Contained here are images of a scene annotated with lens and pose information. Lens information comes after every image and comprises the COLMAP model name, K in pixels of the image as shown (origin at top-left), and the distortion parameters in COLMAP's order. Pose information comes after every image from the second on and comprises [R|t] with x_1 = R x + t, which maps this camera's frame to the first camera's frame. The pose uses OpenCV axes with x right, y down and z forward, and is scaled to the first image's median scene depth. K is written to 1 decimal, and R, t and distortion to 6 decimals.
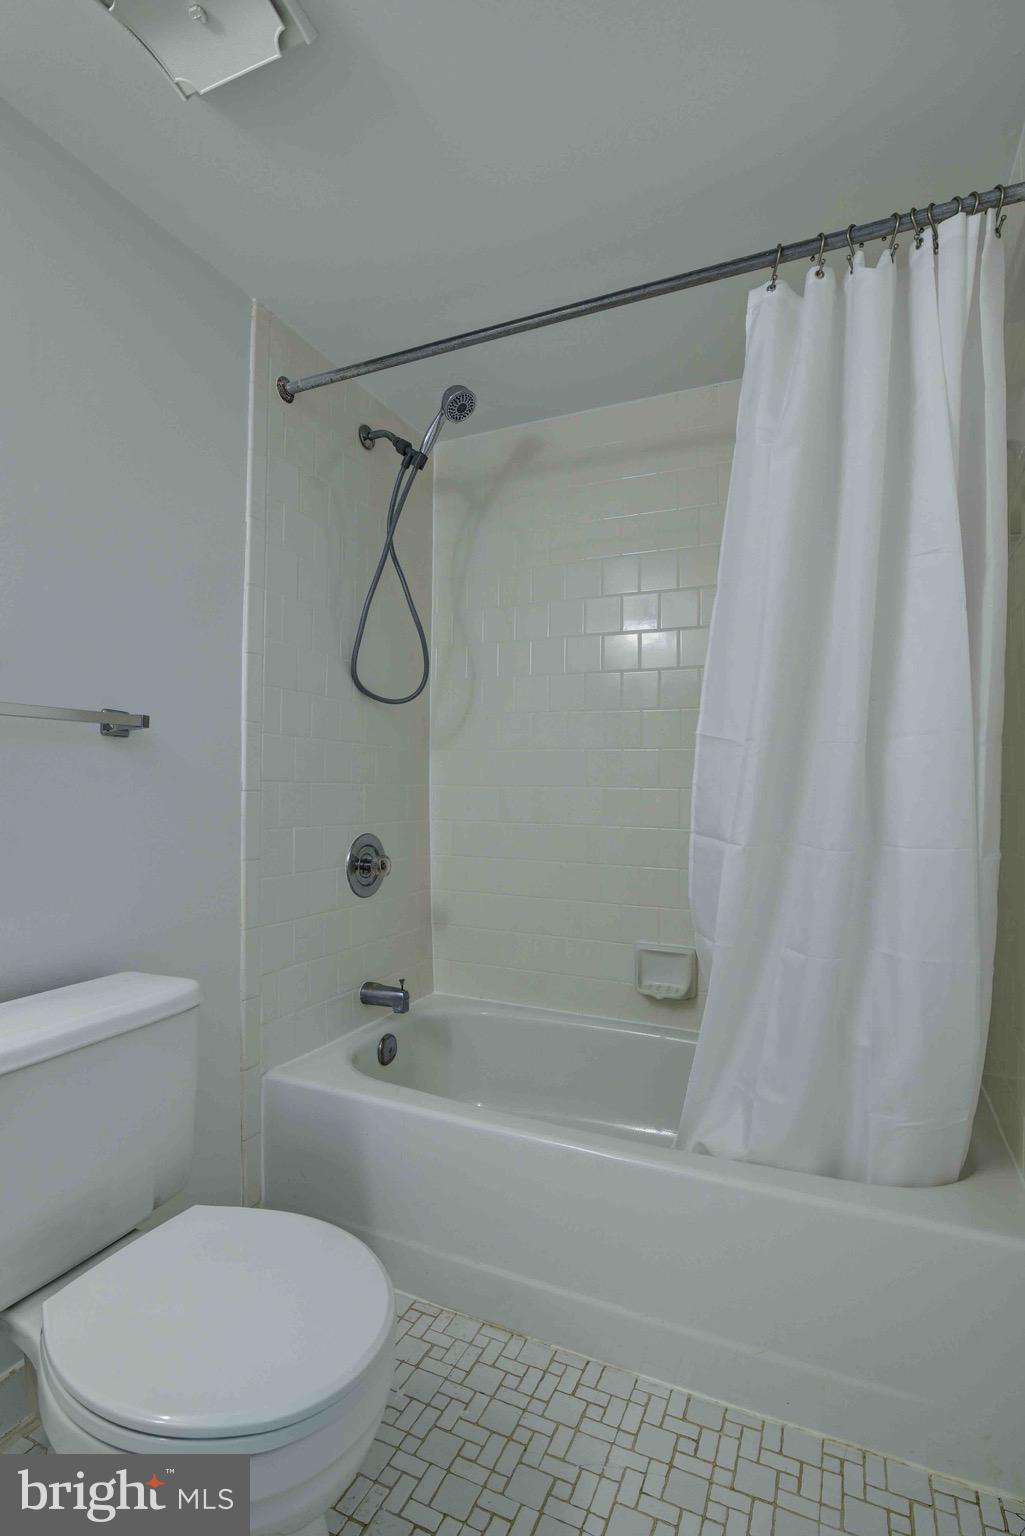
lens RADIAL K [[734.8, 0, 513.7], [0, 734.8, 777.5], [0, 0, 1]] dist [-0.020381, 0.001784]
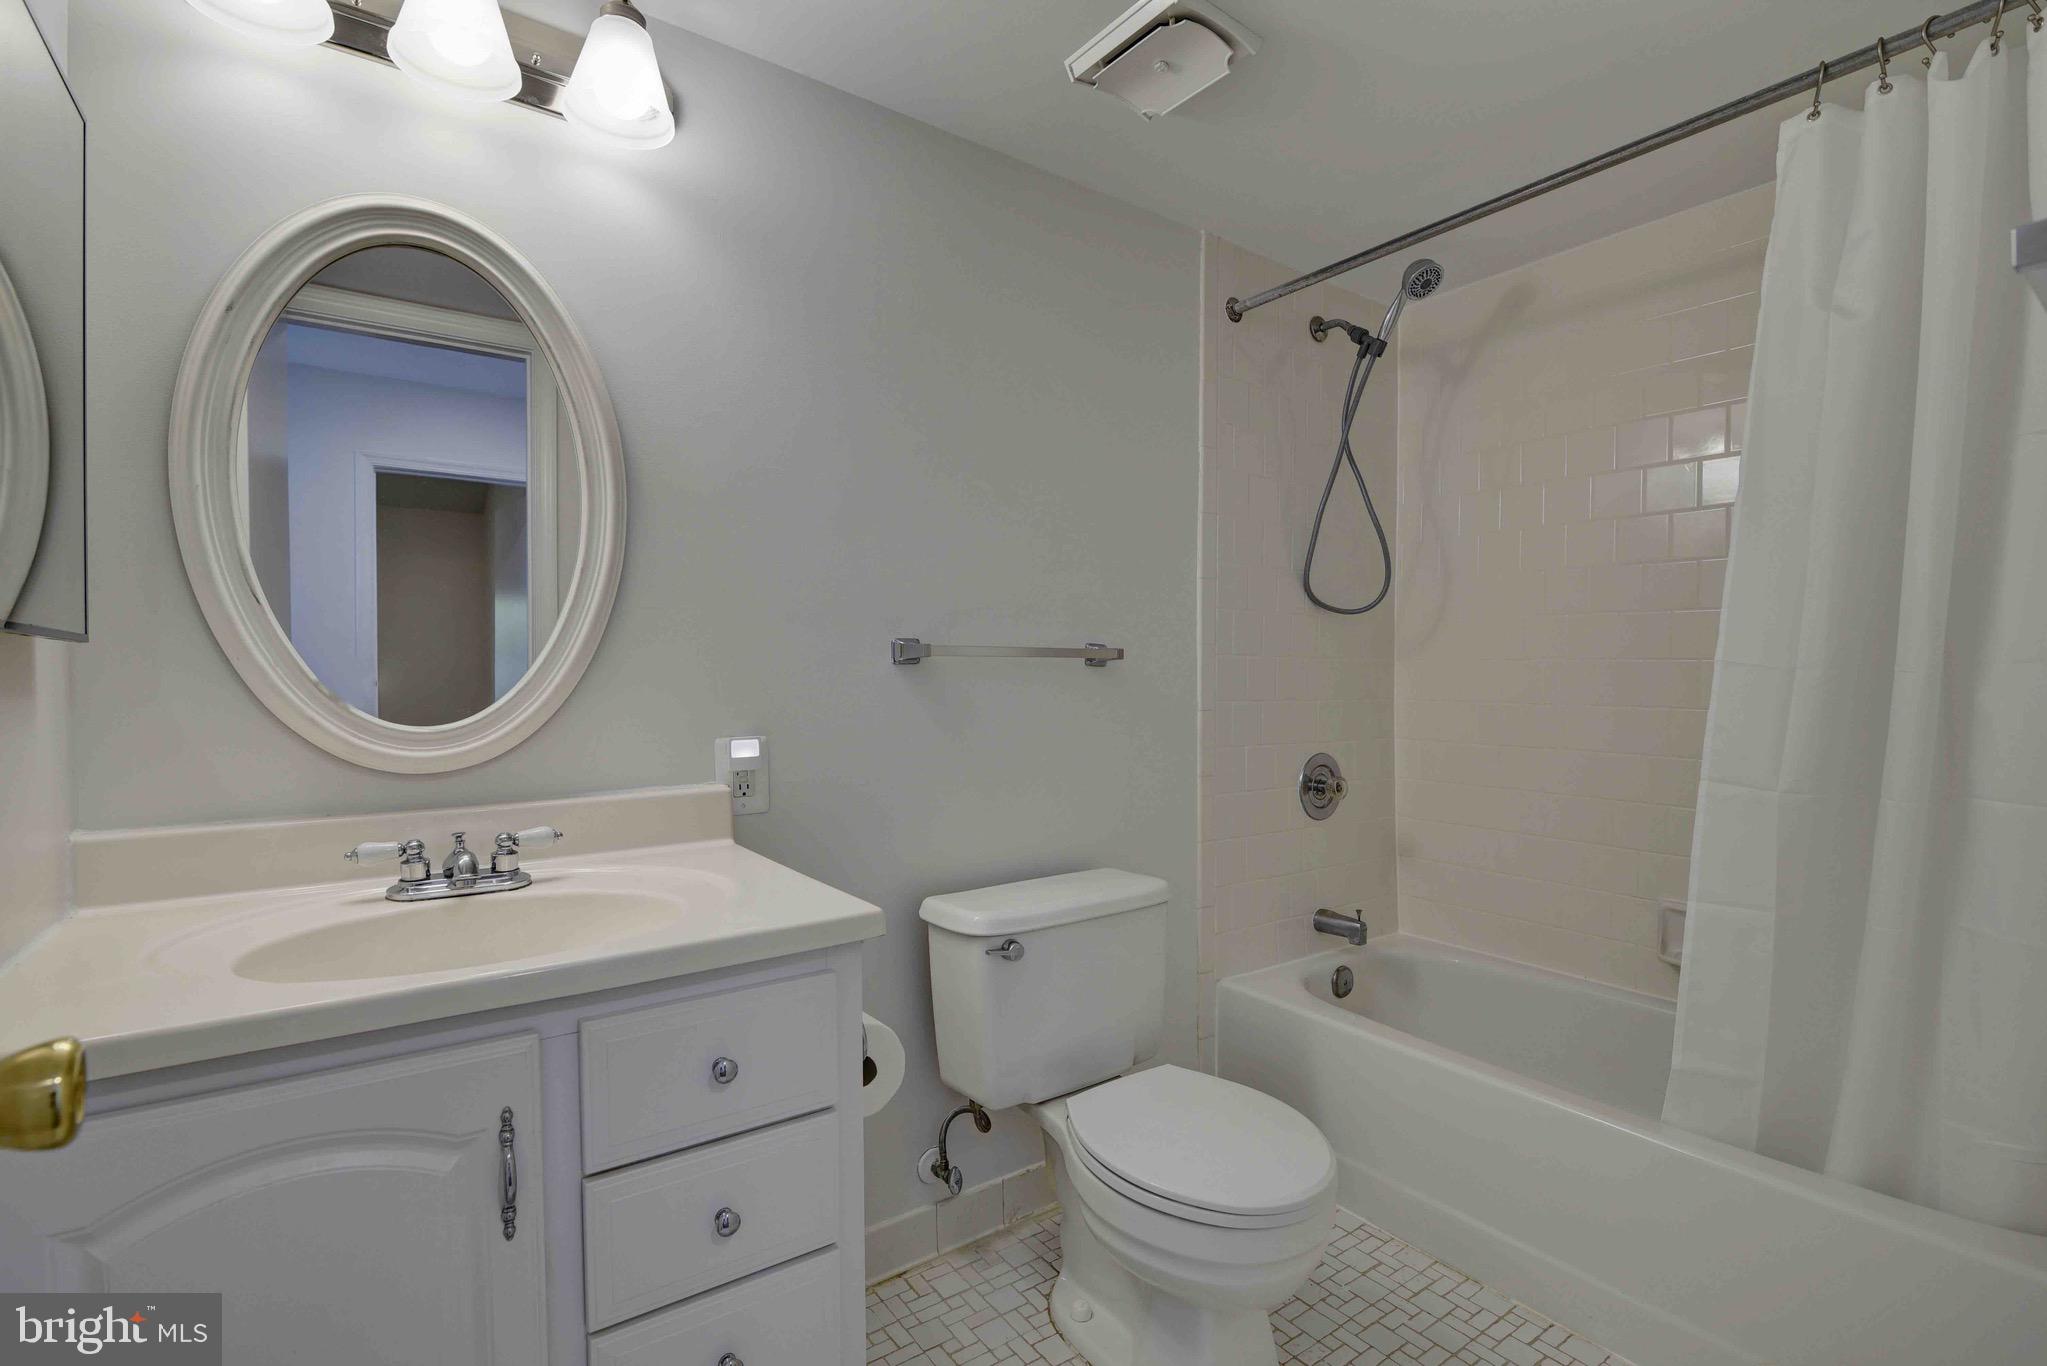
lens RADIAL K [[936.5, 0, 1016.2], [0, 936.5, 686.4], [0, 0, 1]] dist [-0.020069, 0.001388]
pose [[0.866308, 0.001967, -0.499507, 0.074760], [0.008155, 0.999803, 0.018081, -0.042362], [0.499444, -0.019738, 0.866121, -0.291848]]
